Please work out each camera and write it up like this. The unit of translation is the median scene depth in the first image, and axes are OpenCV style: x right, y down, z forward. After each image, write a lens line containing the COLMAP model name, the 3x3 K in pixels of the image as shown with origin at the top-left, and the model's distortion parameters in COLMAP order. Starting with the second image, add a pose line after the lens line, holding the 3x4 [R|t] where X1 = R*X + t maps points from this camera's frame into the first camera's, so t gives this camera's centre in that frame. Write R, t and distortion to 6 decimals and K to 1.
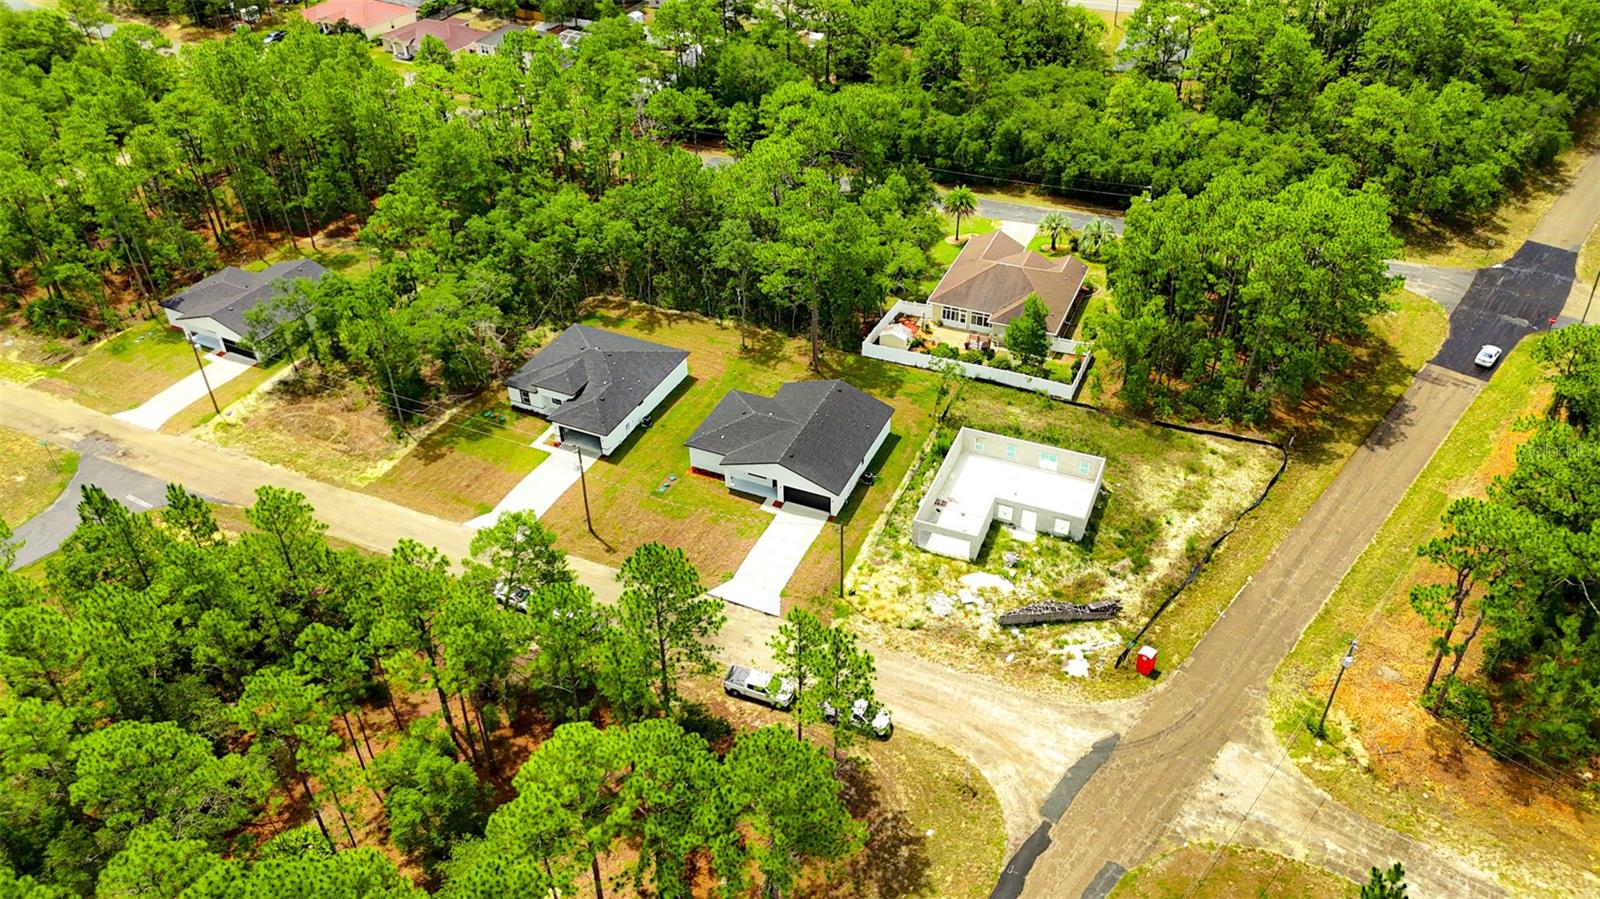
lens RADIAL K [[1182.4, 0, 799.4], [0, 1182.4, 448.3], [0, 0, 1]] dist [0.061614, -0.069888]
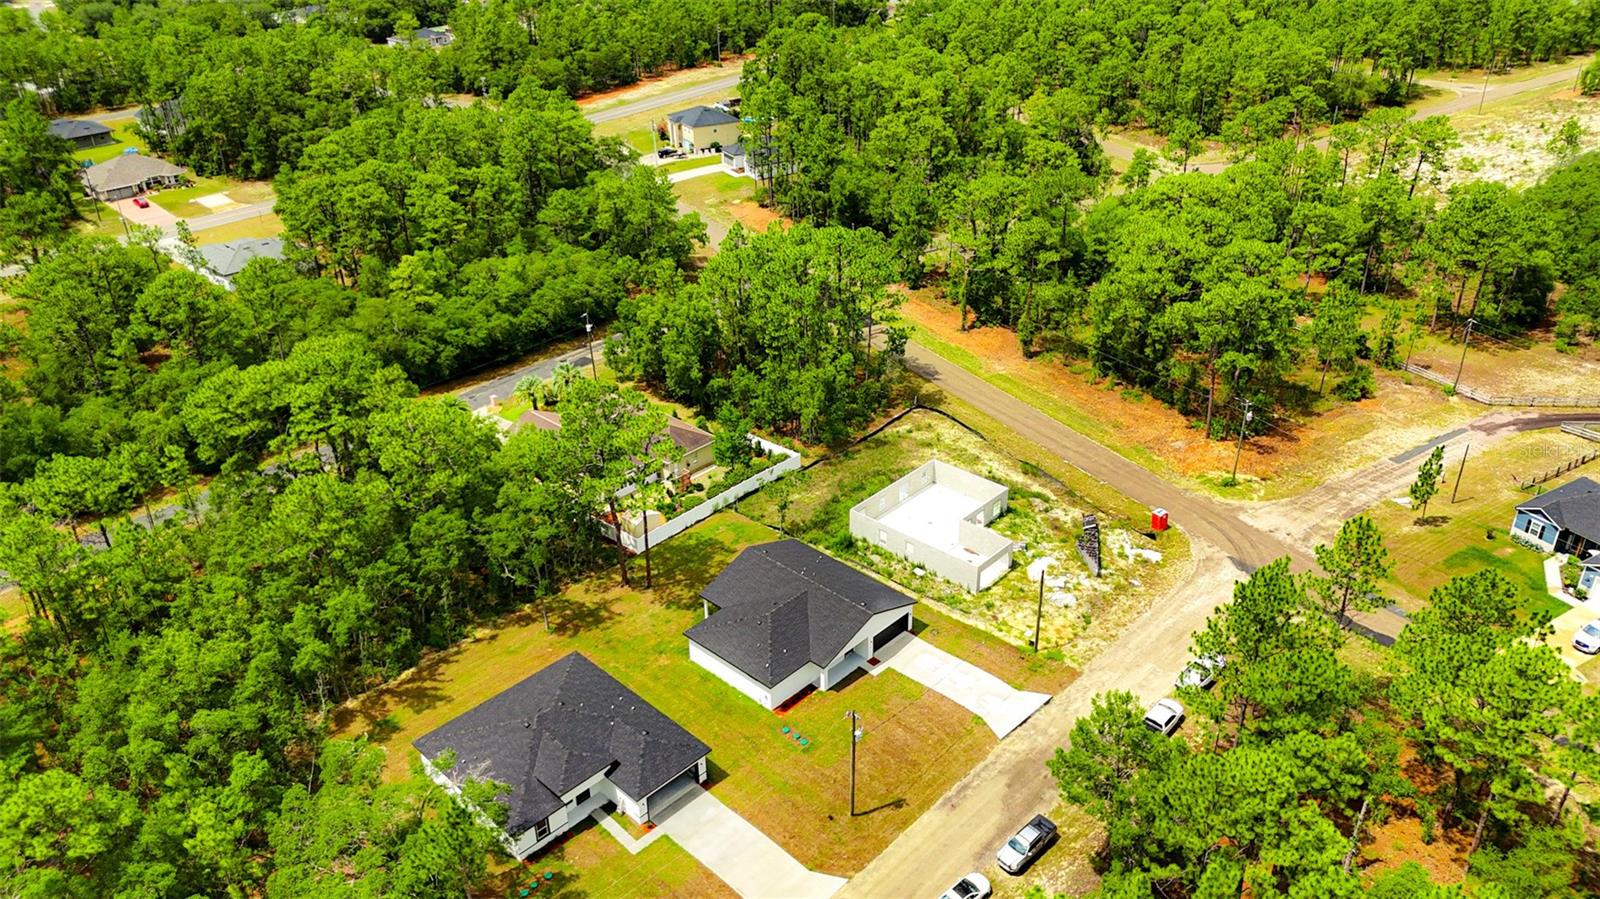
lens RADIAL K [[1182.4, 0, 802.3], [0, 1182.4, 443.9], [0, 0, 1]] dist [0.061614, -0.069888]
pose [[0.331819, -0.436067, 0.836506, -0.699046], [0.569943, 0.799277, 0.190579, -0.280382], [-0.751705, 0.413523, 0.513749, 0.492720]]
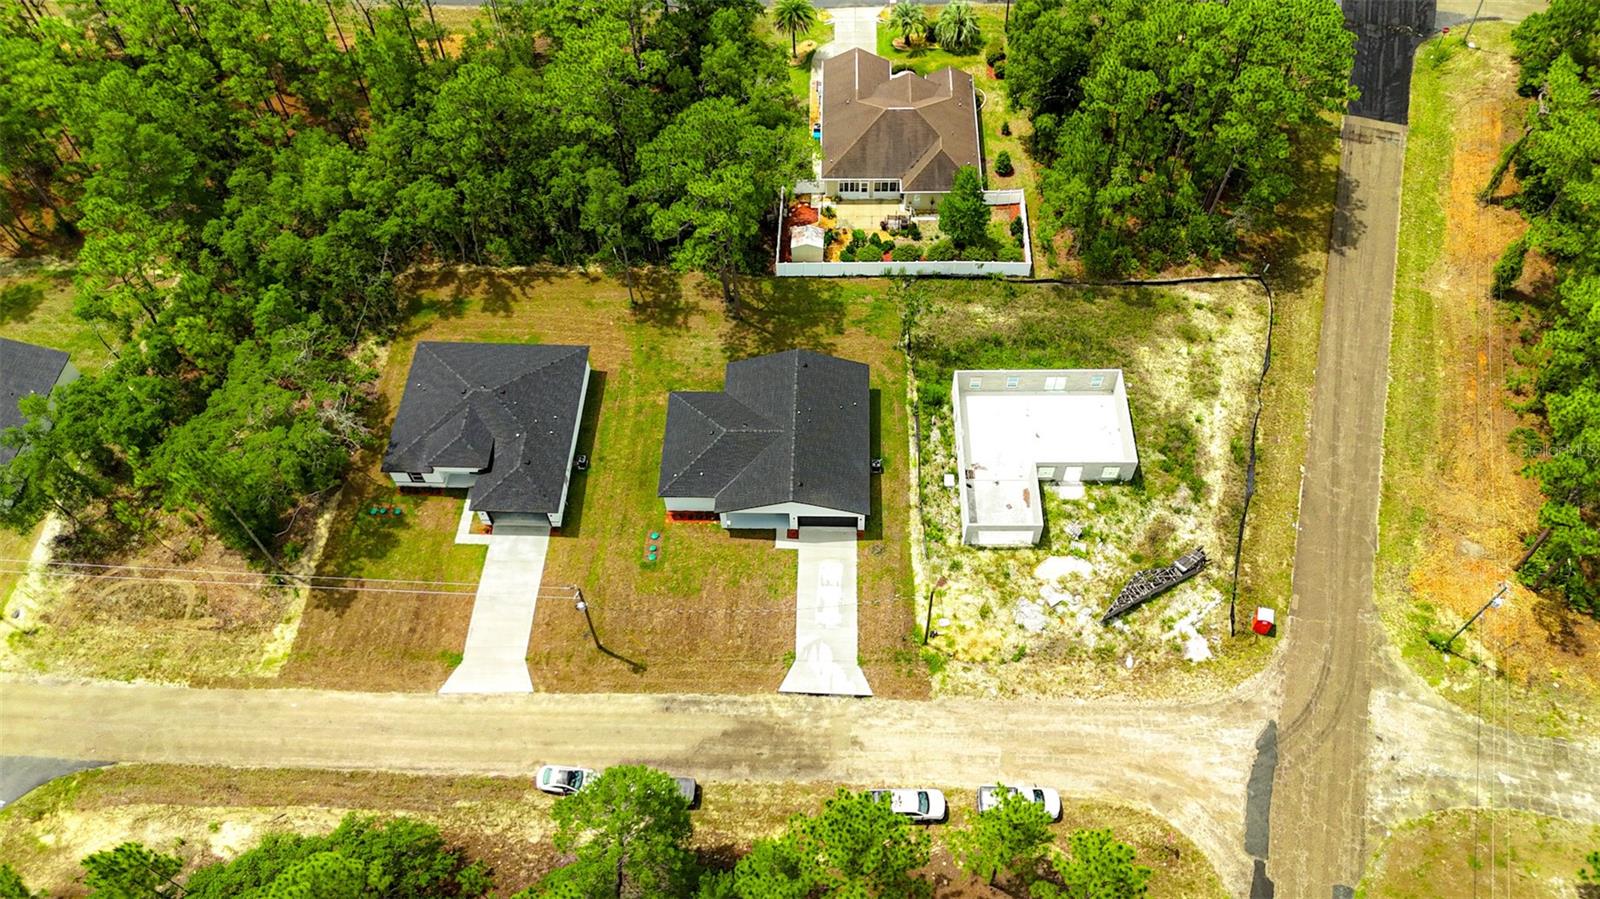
lens RADIAL K [[1182.4, 0, 801.0], [0, 1182.4, 448.3], [0, 0, 1]] dist [0.061614, -0.069888]
pose [[0.926269, -0.315199, 0.206582, -0.164195], [0.232064, 0.908953, 0.346339, -0.293704], [-0.296939, -0.272863, 0.915081, 0.228641]]
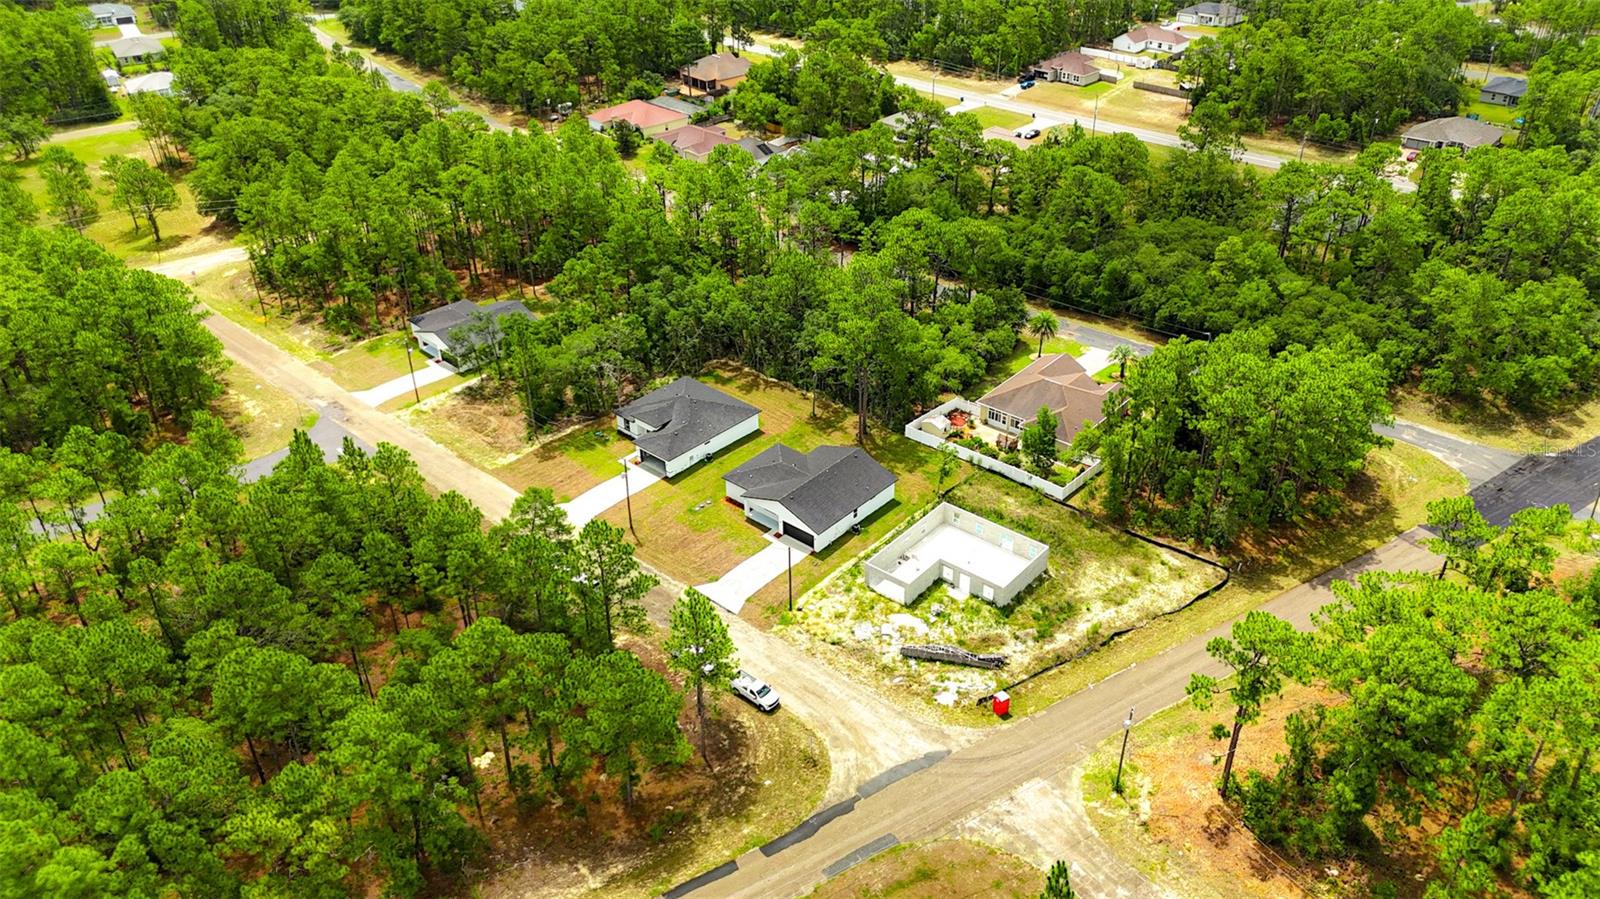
lens RADIAL K [[1182.4, 0, 797.7], [0, 1182.4, 443.6], [0, 0, 1]] dist [0.061614, -0.069888]
pose [[0.953826, 0.157867, -0.255527, 0.294765], [-0.179464, 0.981721, -0.063380, 0.026731], [0.240850, 0.106311, 0.964722, -0.197645]]
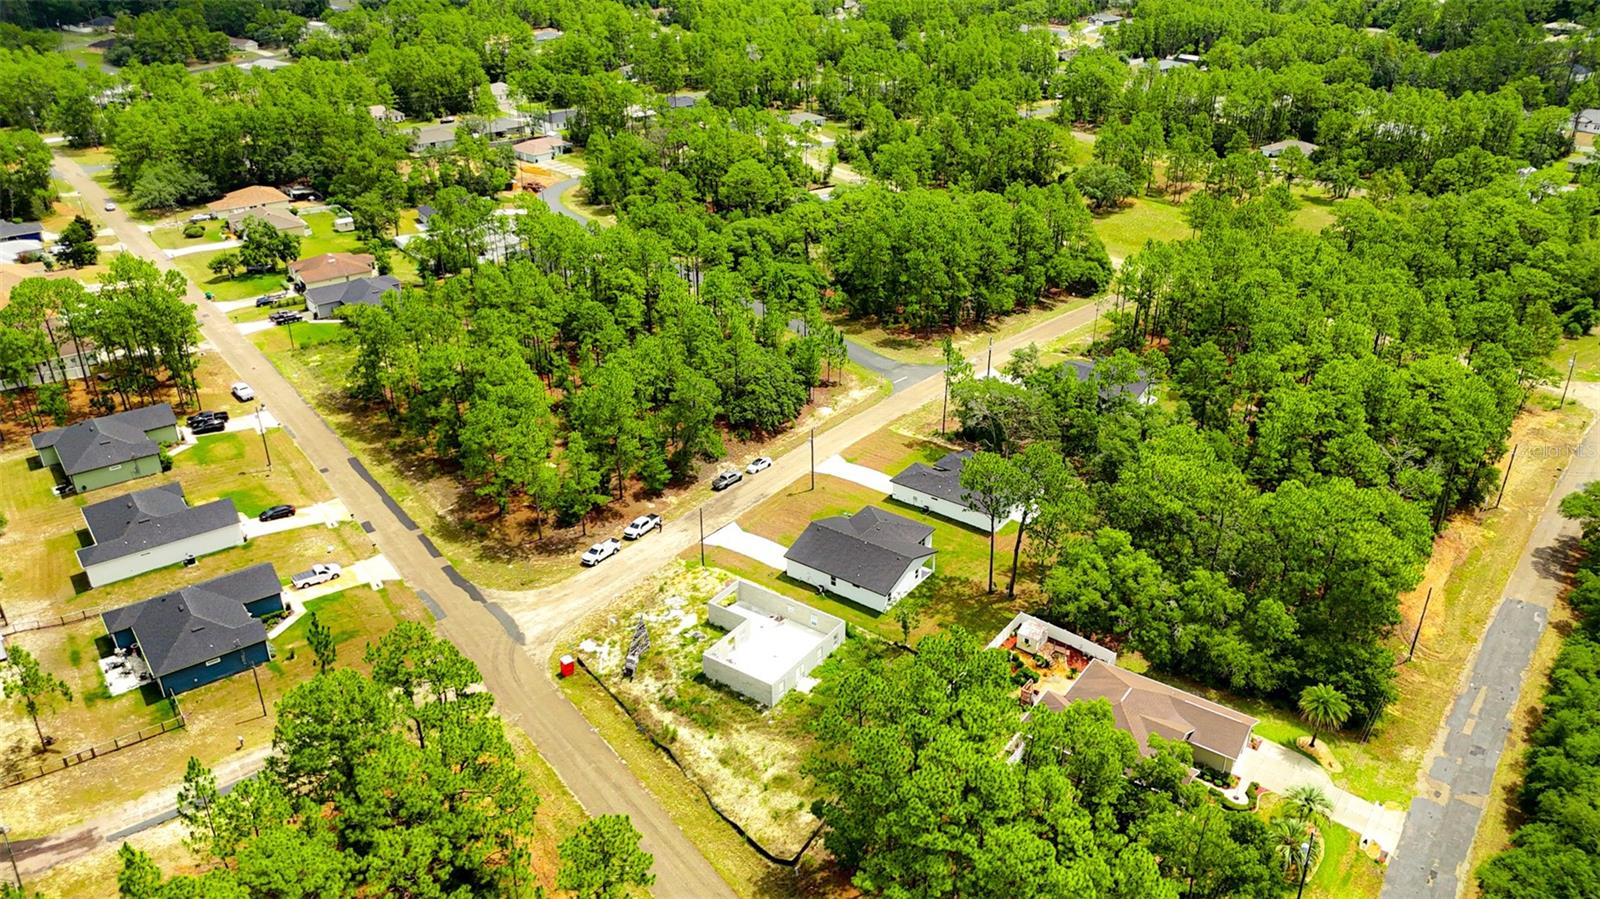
lens RADIAL K [[1182.4, 0, 807.9], [0, 1182.4, 433.6], [0, 0, 1]] dist [0.061614, -0.069888]
pose [[-0.210149, 0.443019, -0.871534, 1.076452], [-0.581488, 0.659988, 0.475697, -0.670602], [0.785945, 0.606754, 0.118914, 0.728113]]
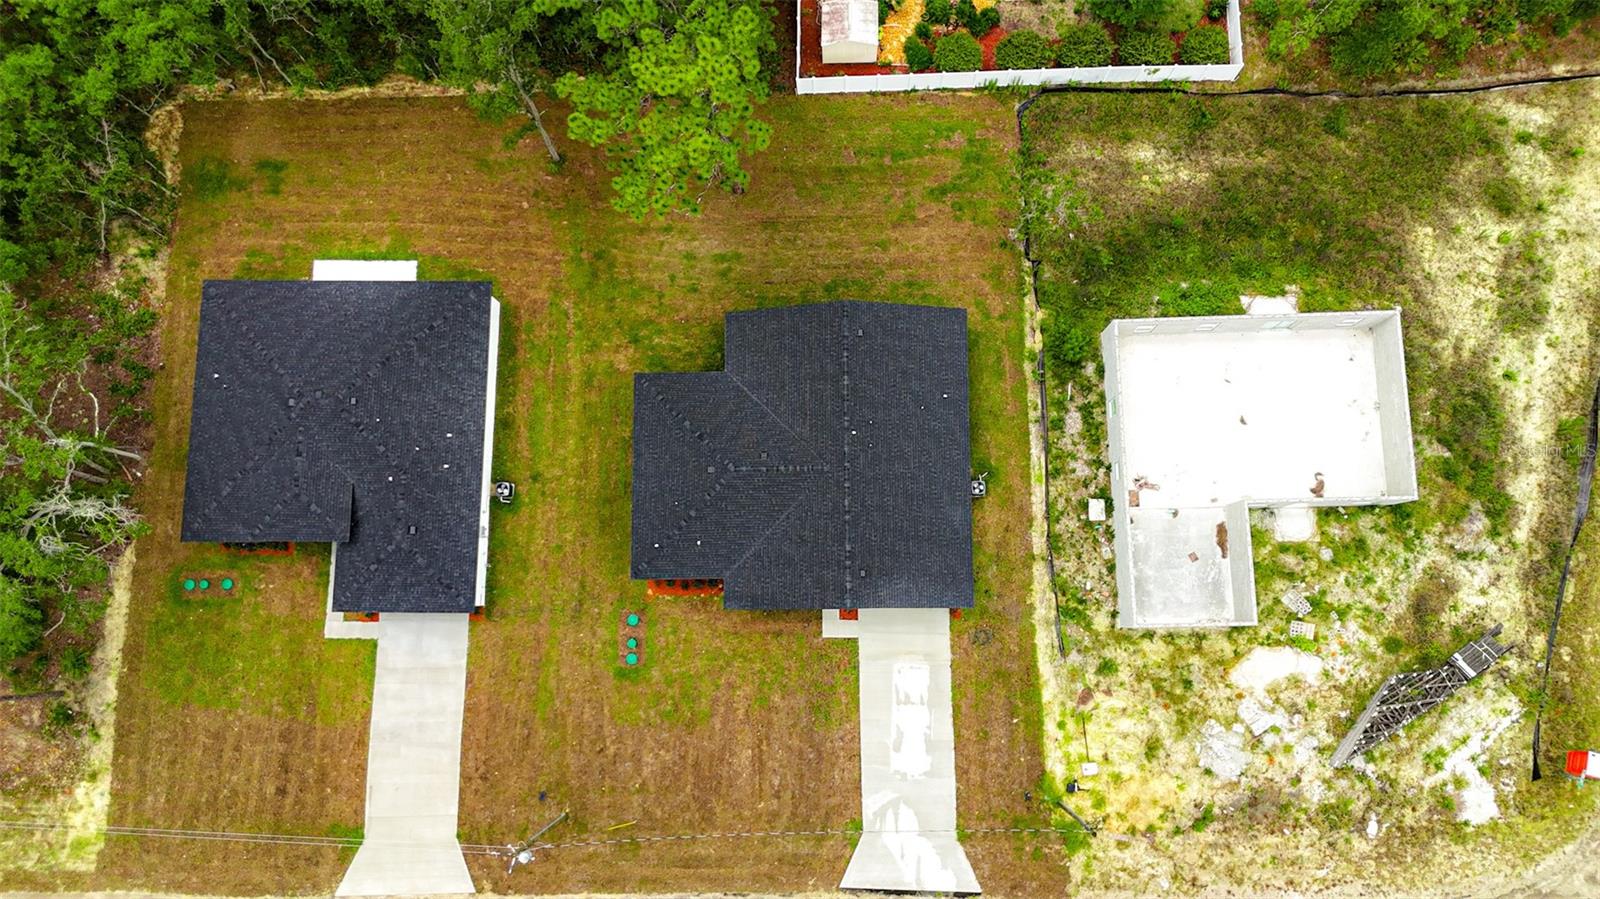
lens RADIAL K [[1182.4, 0, 801.9], [0, 1182.4, 442.6], [0, 0, 1]] dist [0.061614, -0.069888]
pose [[0.912286, -0.407449, 0.041461, -0.027739], [0.261857, 0.658133, 0.705898, -0.382364], [-0.314905, -0.633124, 0.707099, 0.651427]]
